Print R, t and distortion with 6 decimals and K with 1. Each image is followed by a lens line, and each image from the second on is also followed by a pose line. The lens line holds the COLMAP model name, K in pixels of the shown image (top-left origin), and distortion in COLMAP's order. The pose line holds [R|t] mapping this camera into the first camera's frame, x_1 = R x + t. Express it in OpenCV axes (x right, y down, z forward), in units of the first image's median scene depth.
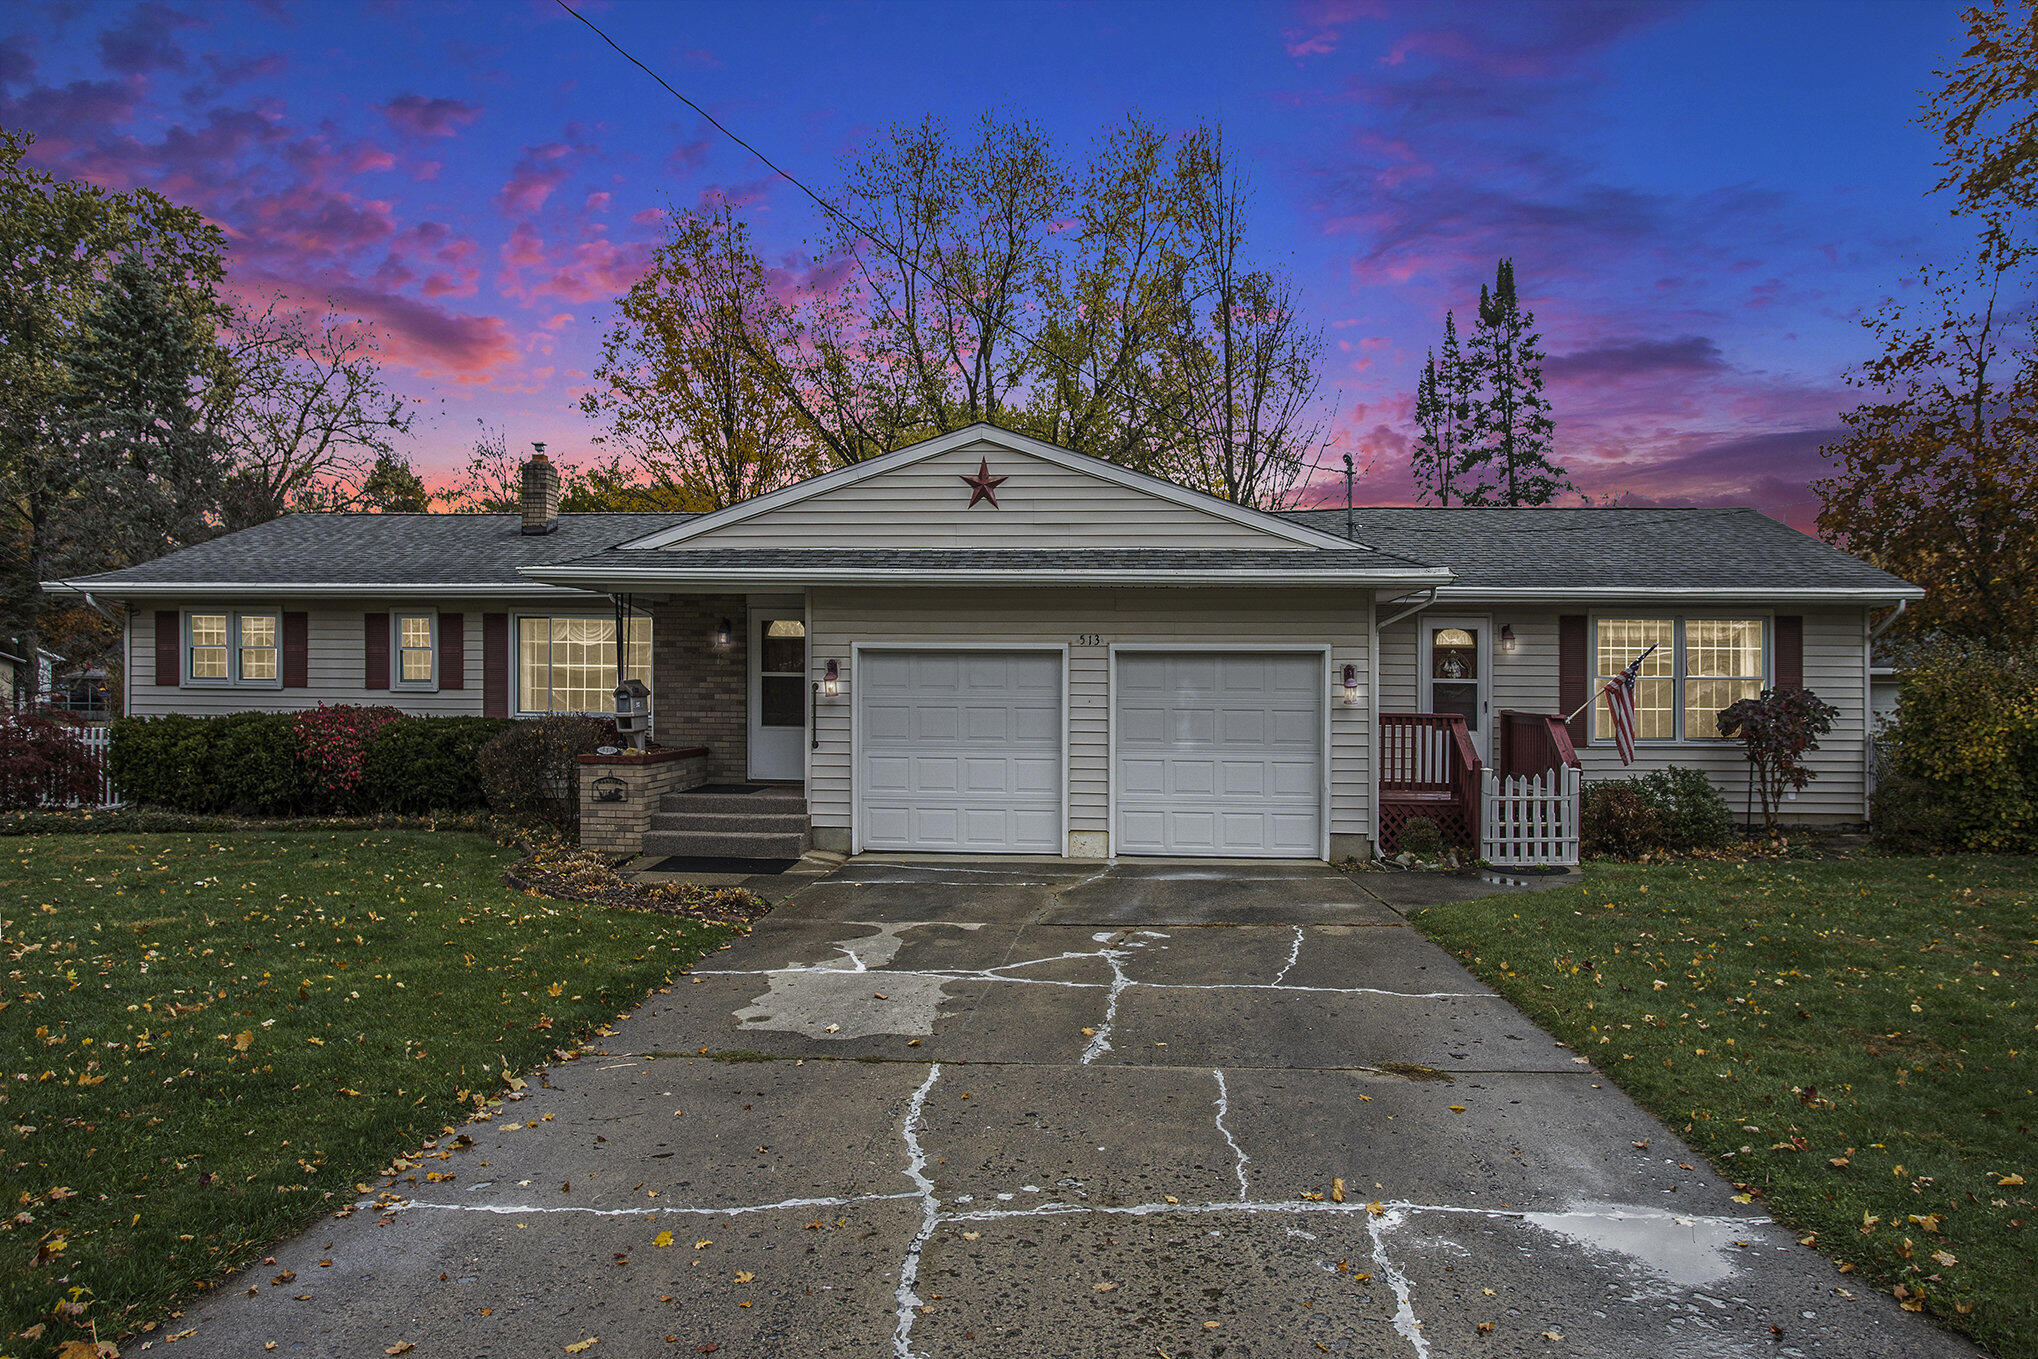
lens RADIAL K [[1516.5, 0, 1019.0], [0, 1516.5, 679.5], [0, 0, 1]] dist [-0.032341, 0.049207]
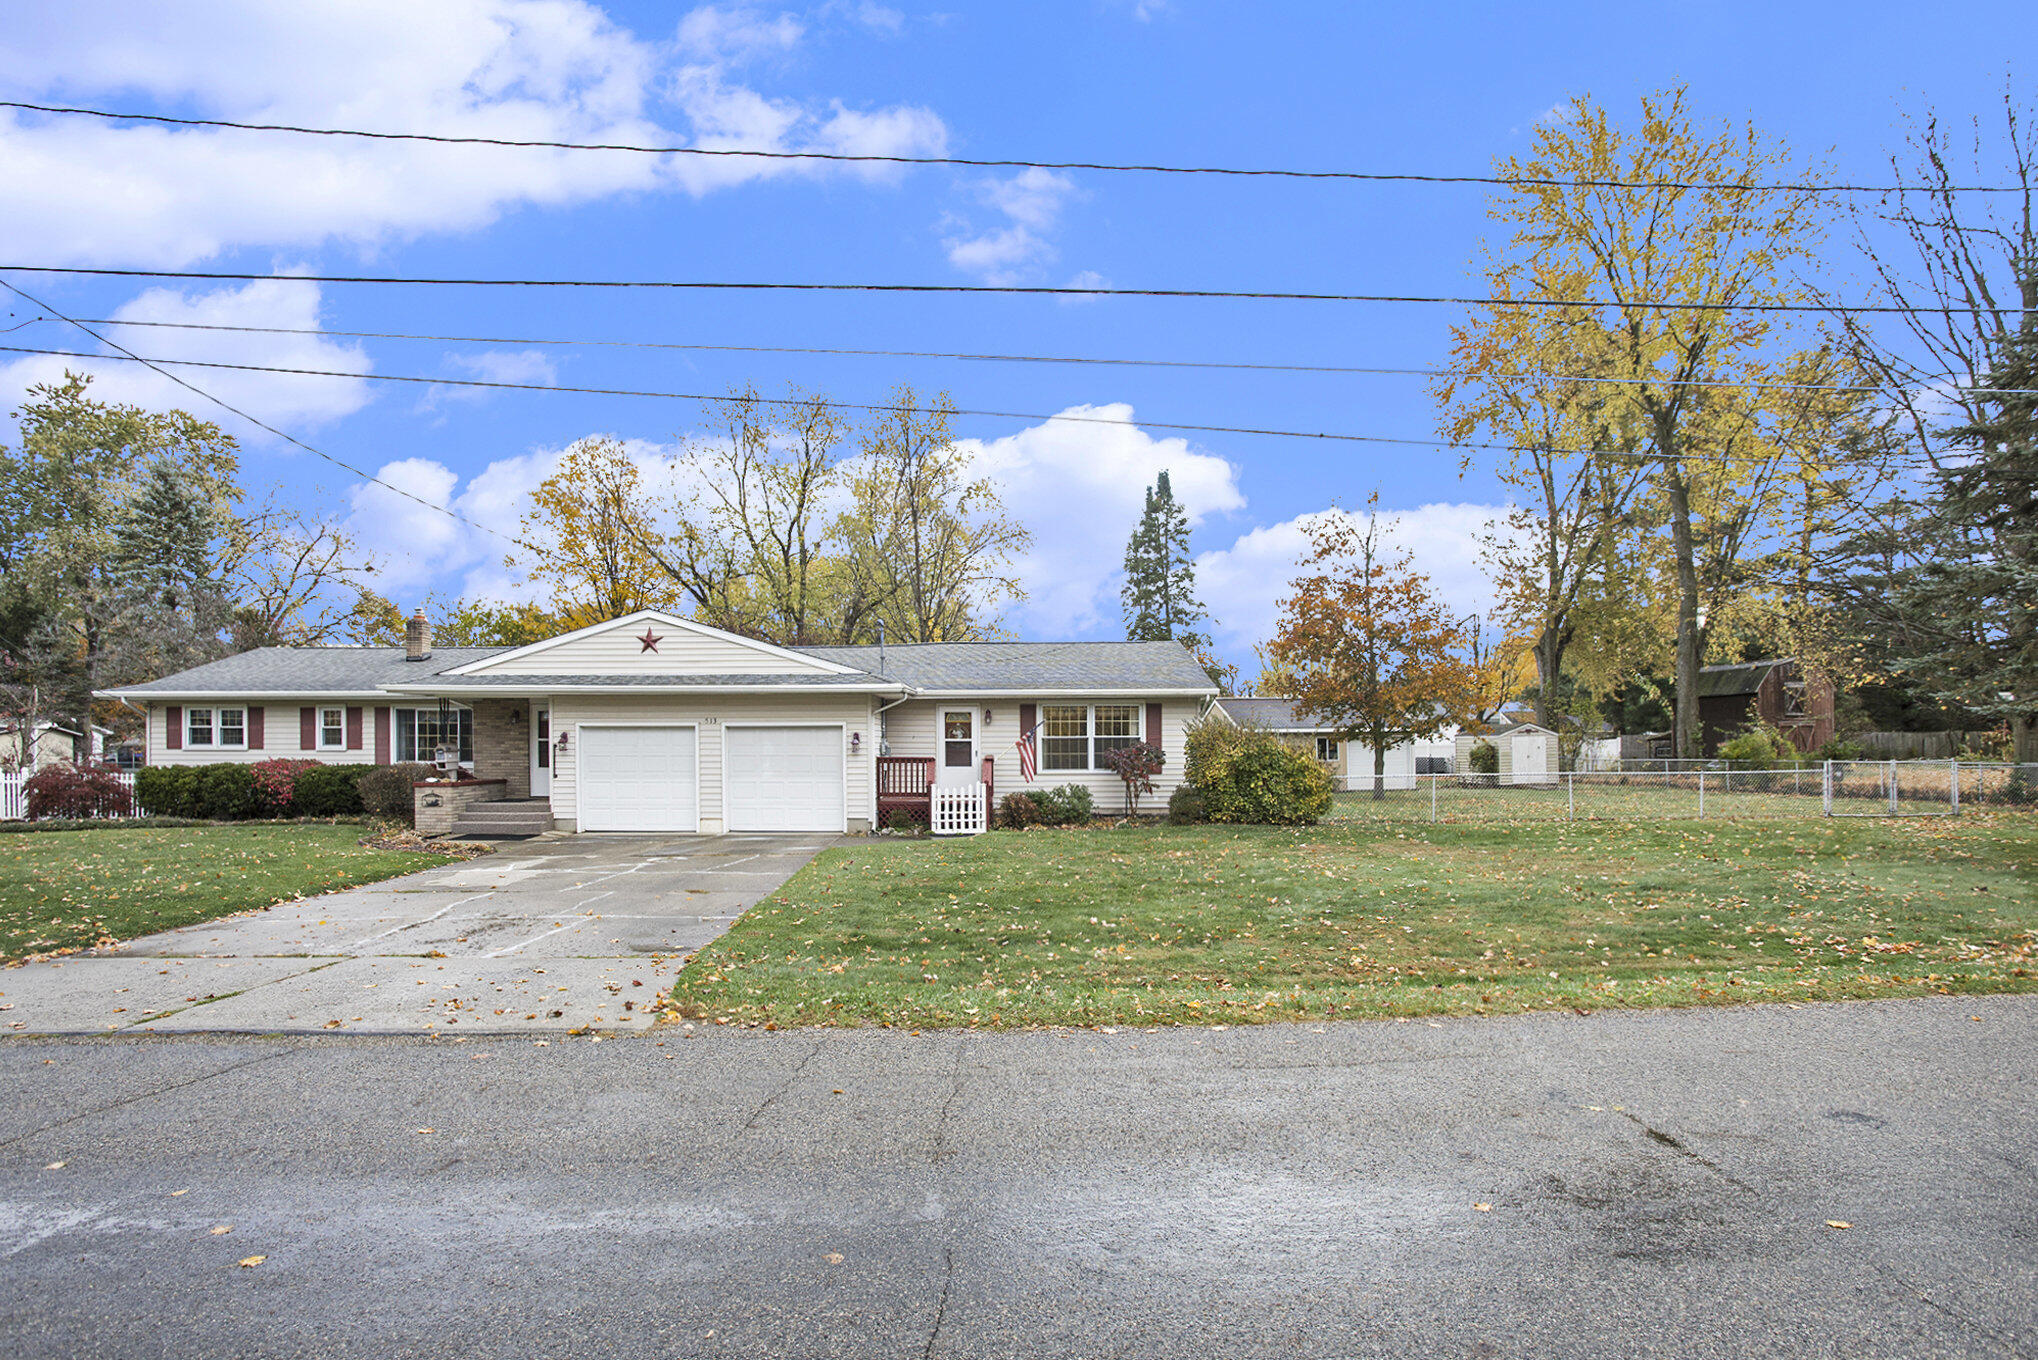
lens RADIAL K [[1007.1, 0, 1019.4], [0, 1007.1, 723.6], [0, 0, 1]] dist [0.000633, 0.001029]
pose [[0.985934, -0.005584, 0.167044, 0.200506], [0.008288, 0.999846, -0.015498, 0.001068], [-0.166932, 0.016665, 0.985828, -0.309378]]
